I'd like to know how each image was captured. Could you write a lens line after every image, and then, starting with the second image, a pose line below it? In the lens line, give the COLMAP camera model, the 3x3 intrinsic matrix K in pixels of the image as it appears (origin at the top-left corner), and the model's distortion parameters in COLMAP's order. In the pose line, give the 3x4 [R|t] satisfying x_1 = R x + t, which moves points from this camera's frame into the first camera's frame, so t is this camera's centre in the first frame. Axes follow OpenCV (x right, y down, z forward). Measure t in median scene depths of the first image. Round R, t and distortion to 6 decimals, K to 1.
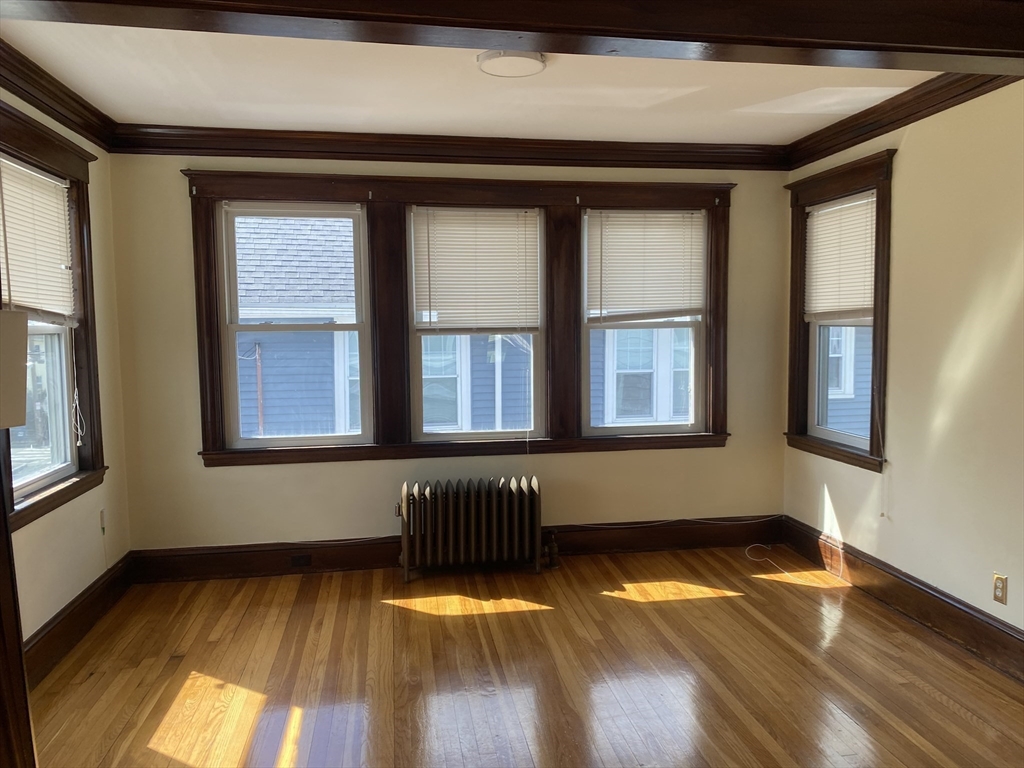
lens RADIAL K [[775.2, 0, 525.6], [0, 775.2, 392.6], [0, 0, 1]] dist [0.053471, -0.078238]
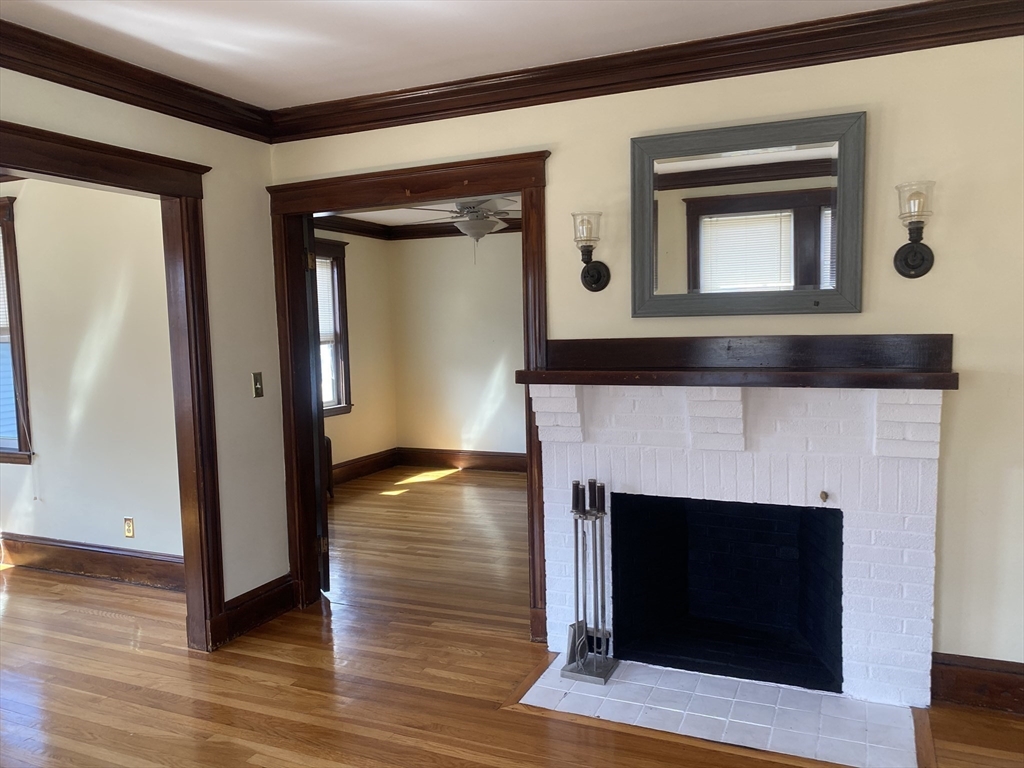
lens RADIAL K [[775.2, 0, 525.6], [0, 775.2, 392.6], [0, 0, 1]] dist [0.053471, -0.078238]
pose [[0.541612, -0.073456, 0.837413, -0.122121], [0.088265, 0.995638, 0.030249, 0.020982], [-0.835982, 0.057531, 0.545733, -0.277085]]
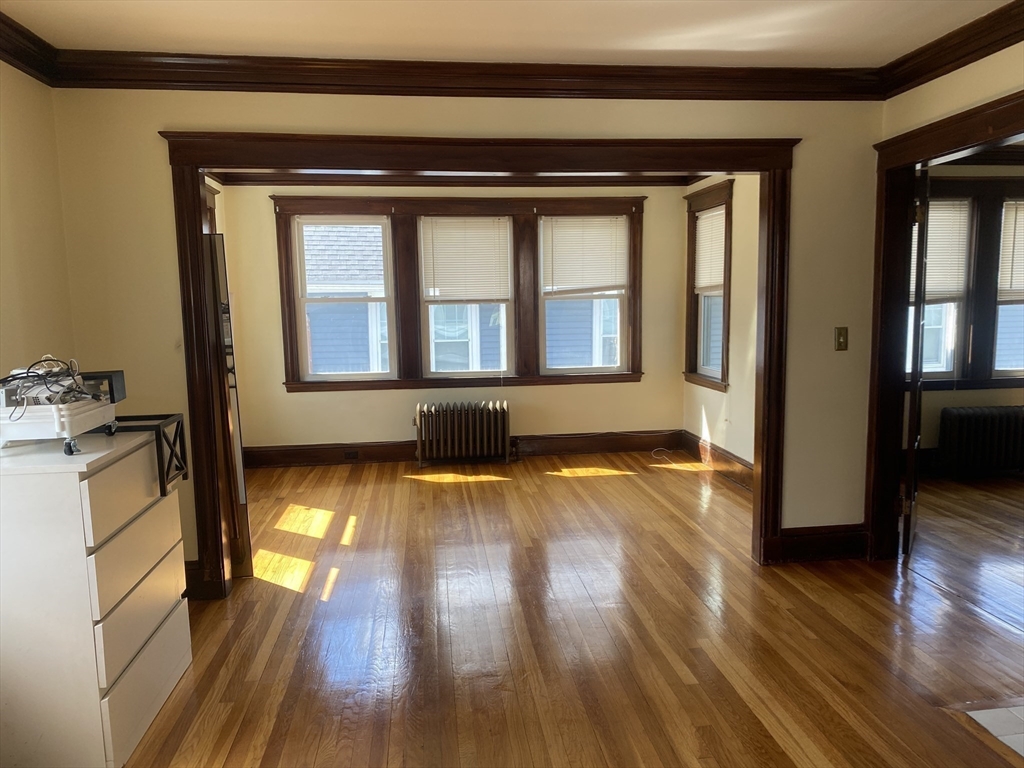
lens RADIAL K [[775.2, 0, 525.6], [0, 775.2, 392.6], [0, 0, 1]] dist [0.053471, -0.078238]
pose [[0.999276, -0.001885, -0.037998, 0.108987], [0.003287, 0.999314, 0.036882, 0.040400], [0.037902, -0.036980, 0.998597, -0.488079]]
